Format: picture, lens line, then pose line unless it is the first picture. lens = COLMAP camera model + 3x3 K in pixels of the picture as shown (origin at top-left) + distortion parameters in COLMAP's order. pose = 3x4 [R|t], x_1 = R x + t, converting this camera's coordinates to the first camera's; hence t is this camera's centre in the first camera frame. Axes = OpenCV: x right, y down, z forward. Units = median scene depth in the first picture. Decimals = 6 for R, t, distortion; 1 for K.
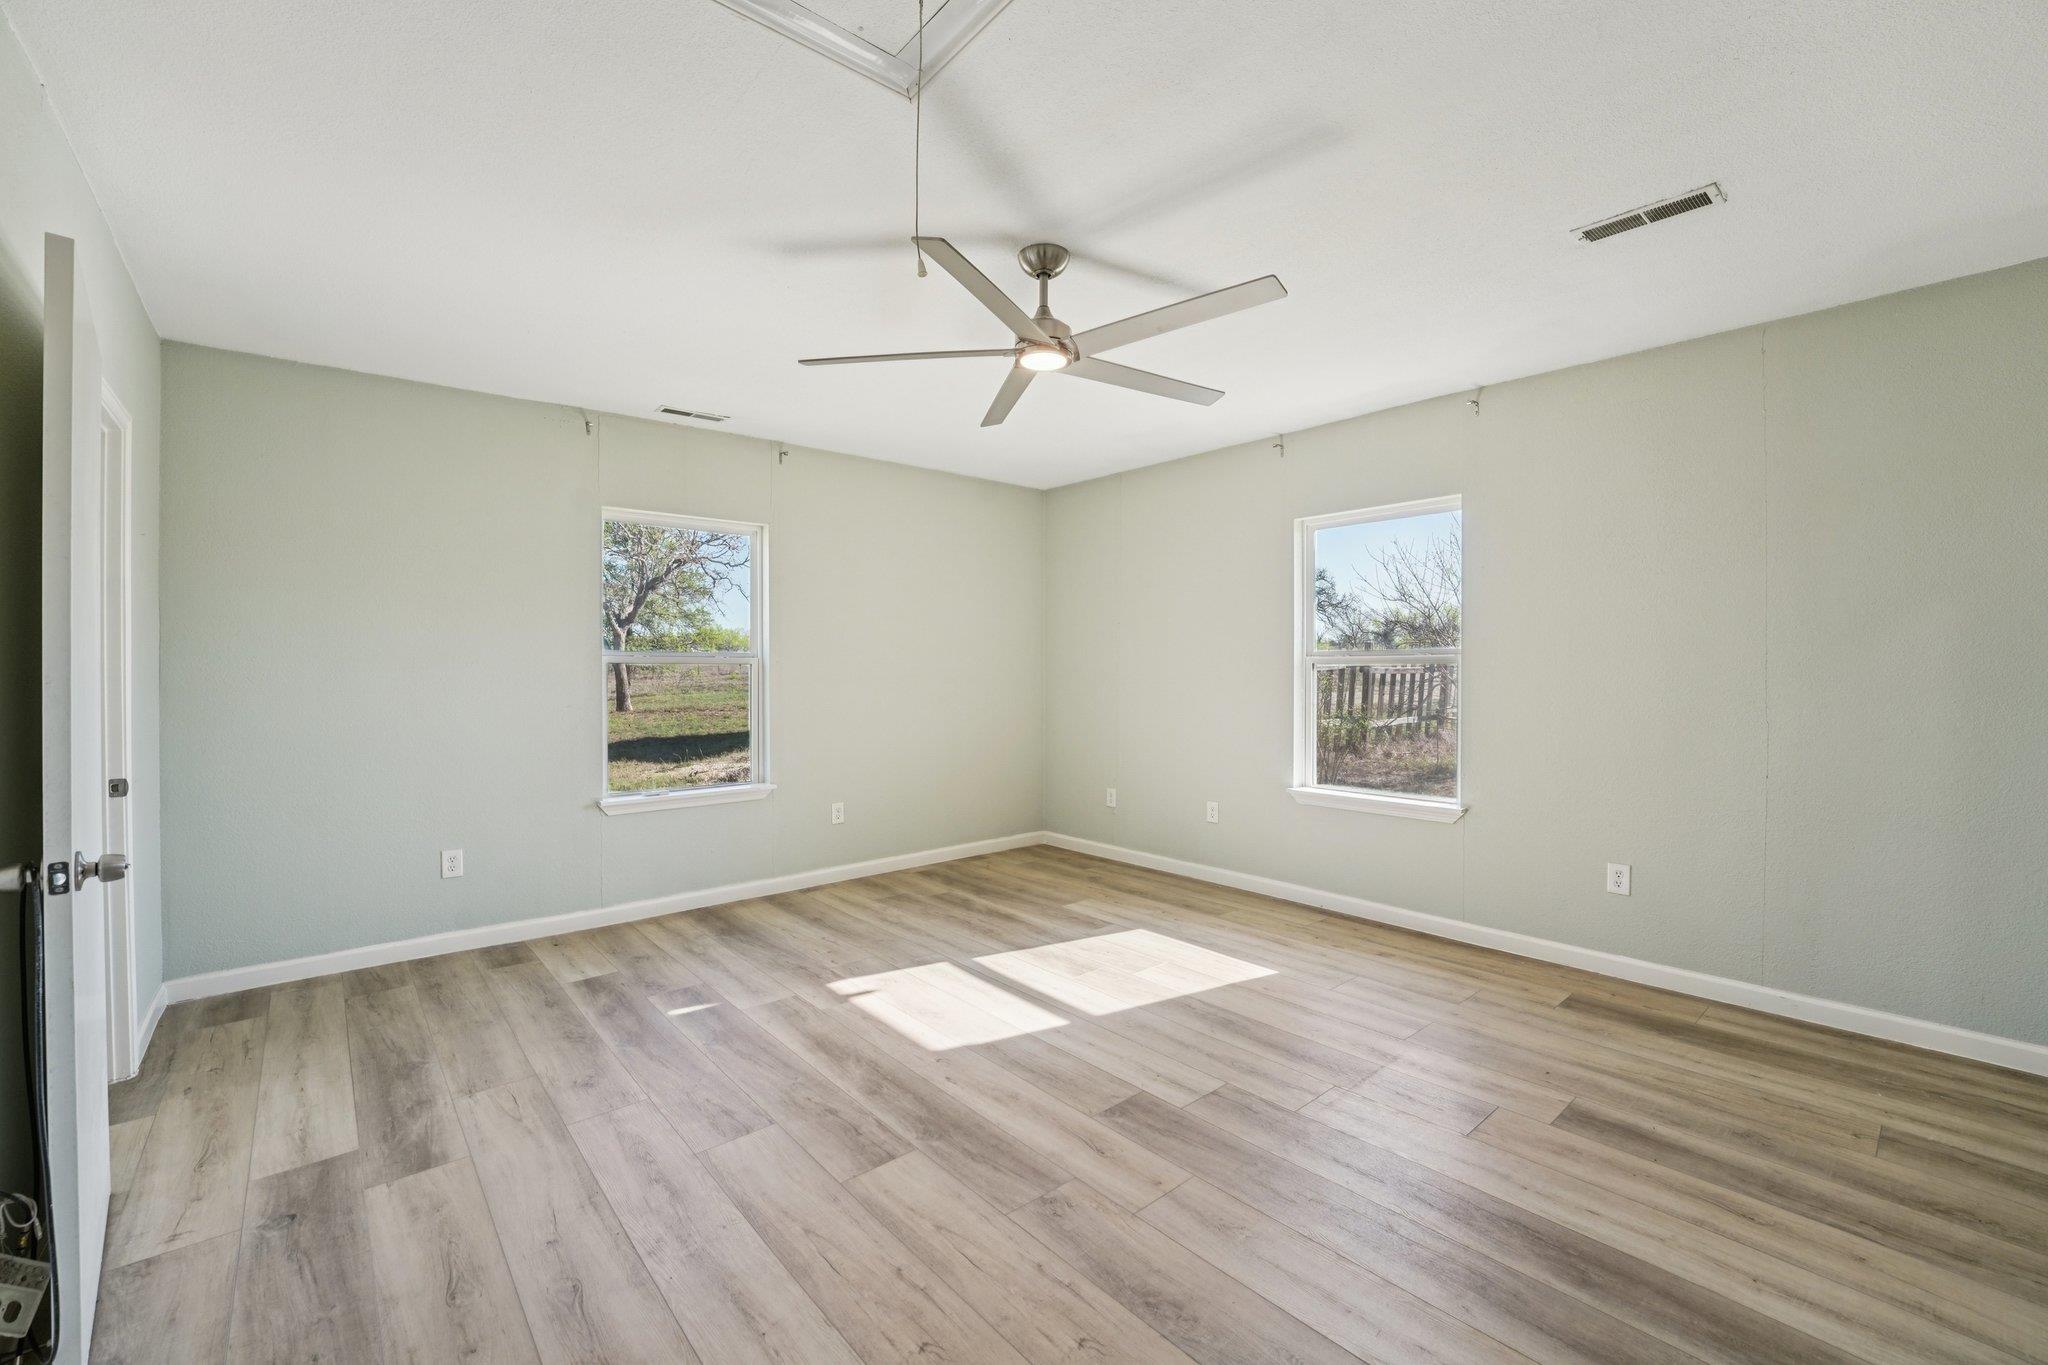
lens RADIAL K [[841.1, 0, 1029.4], [0, 841.1, 677.5], [0, 0, 1]] dist [-0.028741, 0.003404]
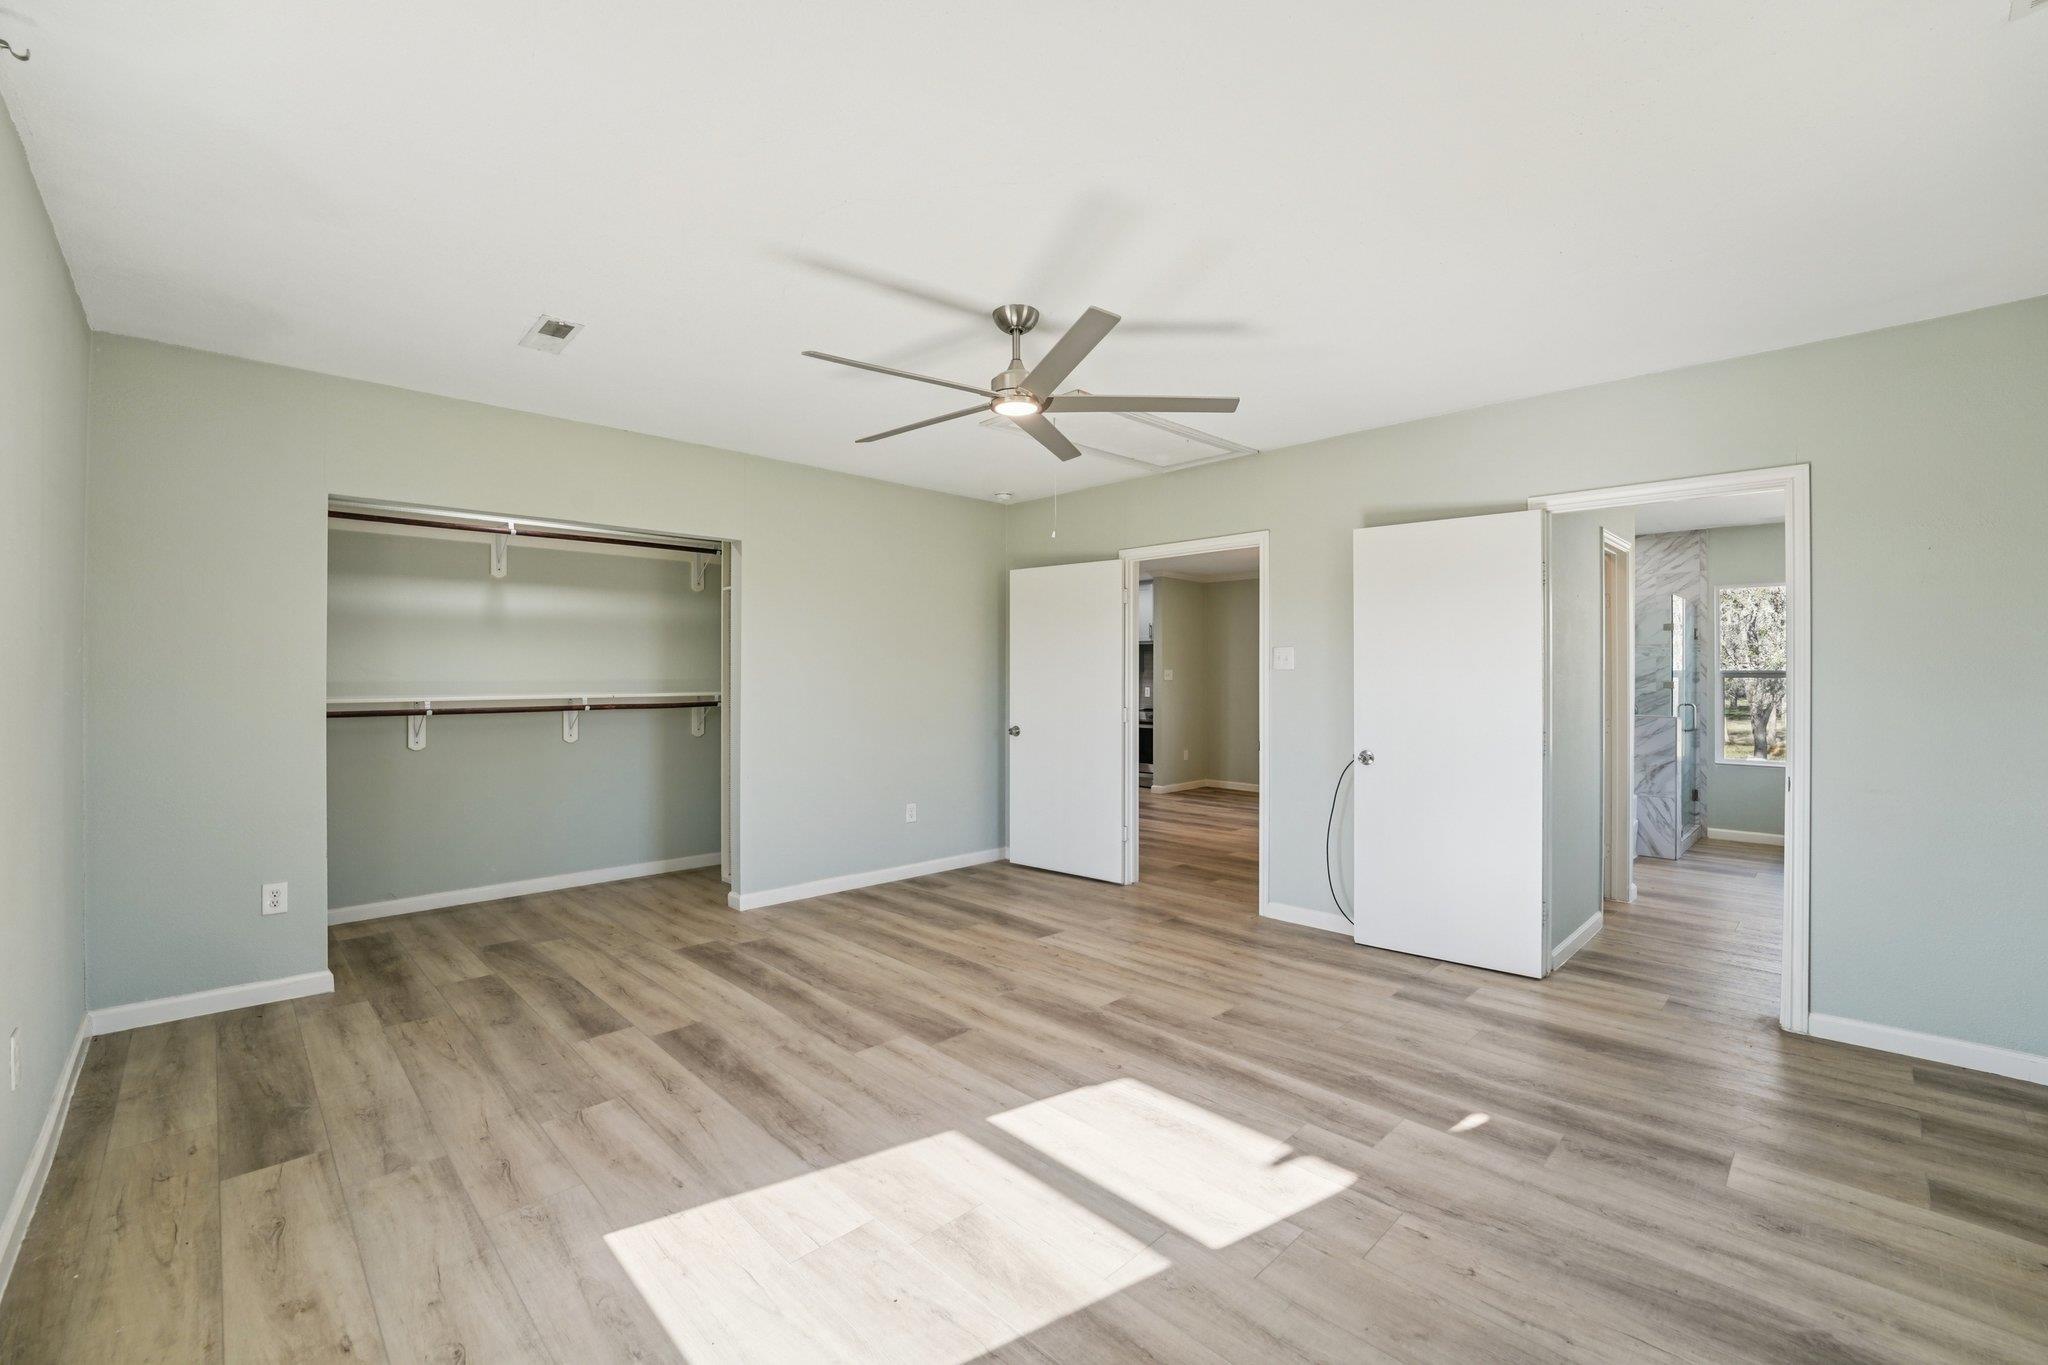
lens RADIAL K [[841.1, 0, 1024.5], [0, 841.1, 681.2], [0, 0, 1]] dist [-0.028741, 0.003404]
pose [[-0.998224, 0.000068, -0.059569, 0.066639], [-0.000883, 0.999873, 0.015940, -0.031033], [0.059562, 0.015964, -0.998097, 1.940629]]
